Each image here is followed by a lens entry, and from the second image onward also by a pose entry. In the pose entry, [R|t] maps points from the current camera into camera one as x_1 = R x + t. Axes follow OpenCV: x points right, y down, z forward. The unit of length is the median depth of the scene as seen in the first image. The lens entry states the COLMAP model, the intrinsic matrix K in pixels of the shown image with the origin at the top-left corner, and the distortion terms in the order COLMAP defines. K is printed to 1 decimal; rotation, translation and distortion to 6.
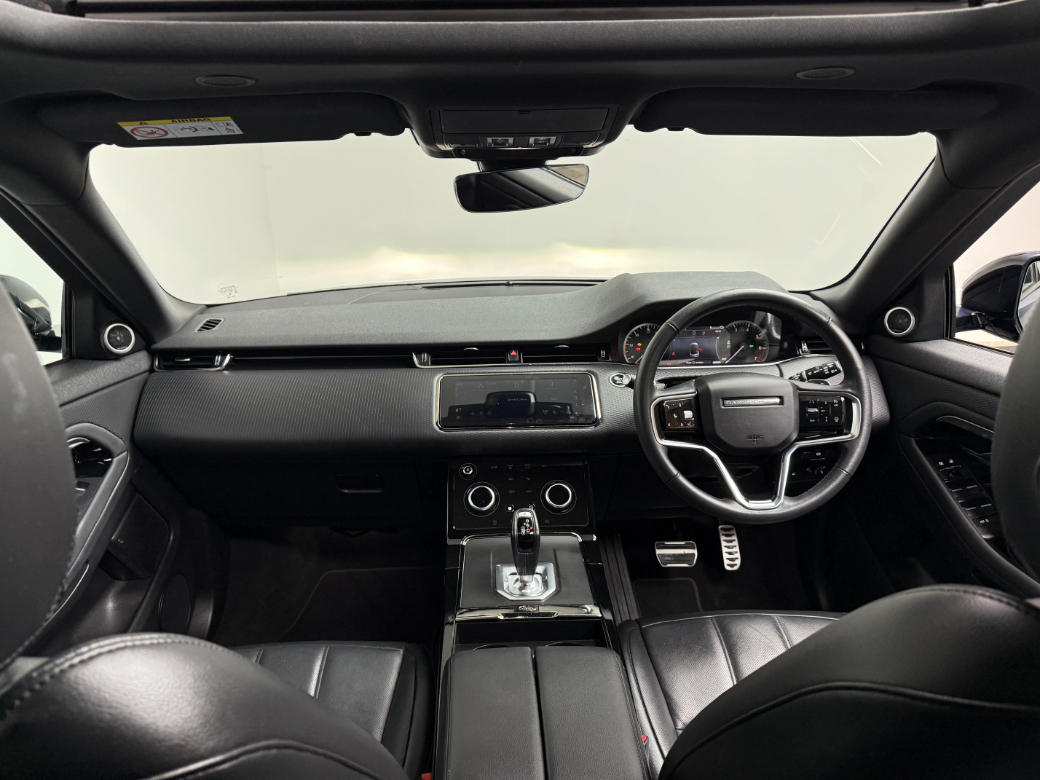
lens RADIAL K [[706.0, 0, 529.8], [0, 706.0, 392.9], [0, 0, 1]] dist [0.084820, -0.109479]
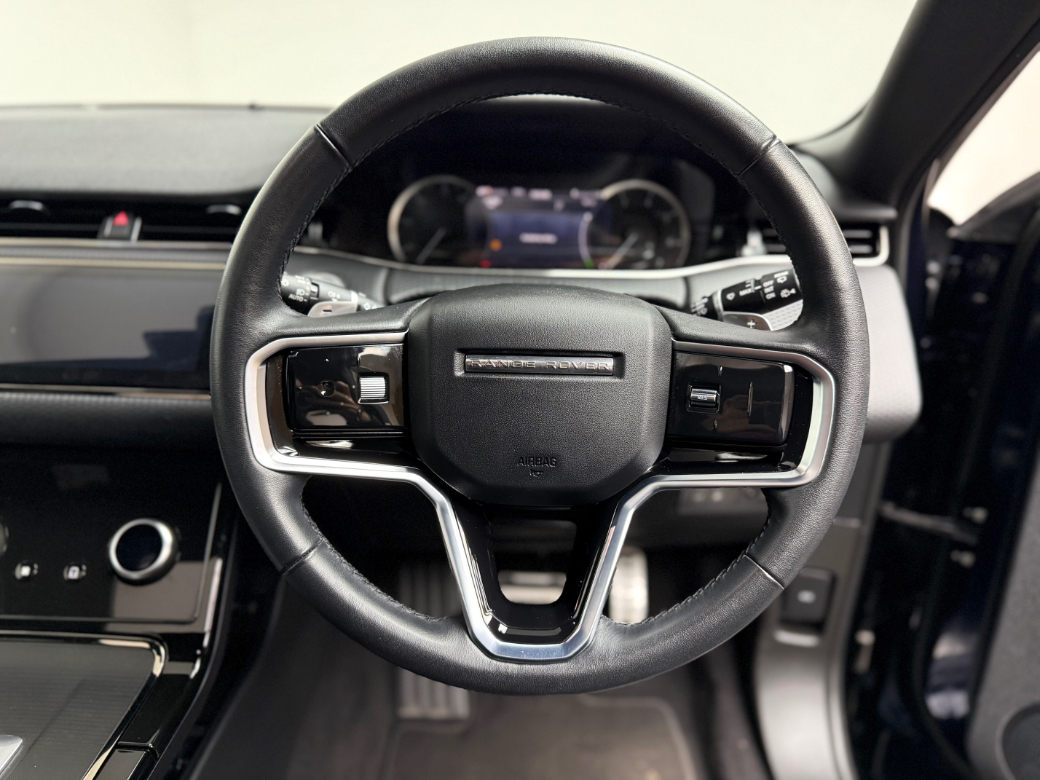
lens RADIAL K [[706.0, 0, 529.8], [0, 706.0, 392.9], [0, 0, 1]] dist [0.084820, -0.109479]
pose [[0.996713, 0.061314, -0.052944, 0.325147], [-0.054972, 0.991969, 0.113913, -0.013813], [0.059503, -0.110628, 0.992079, 0.629493]]
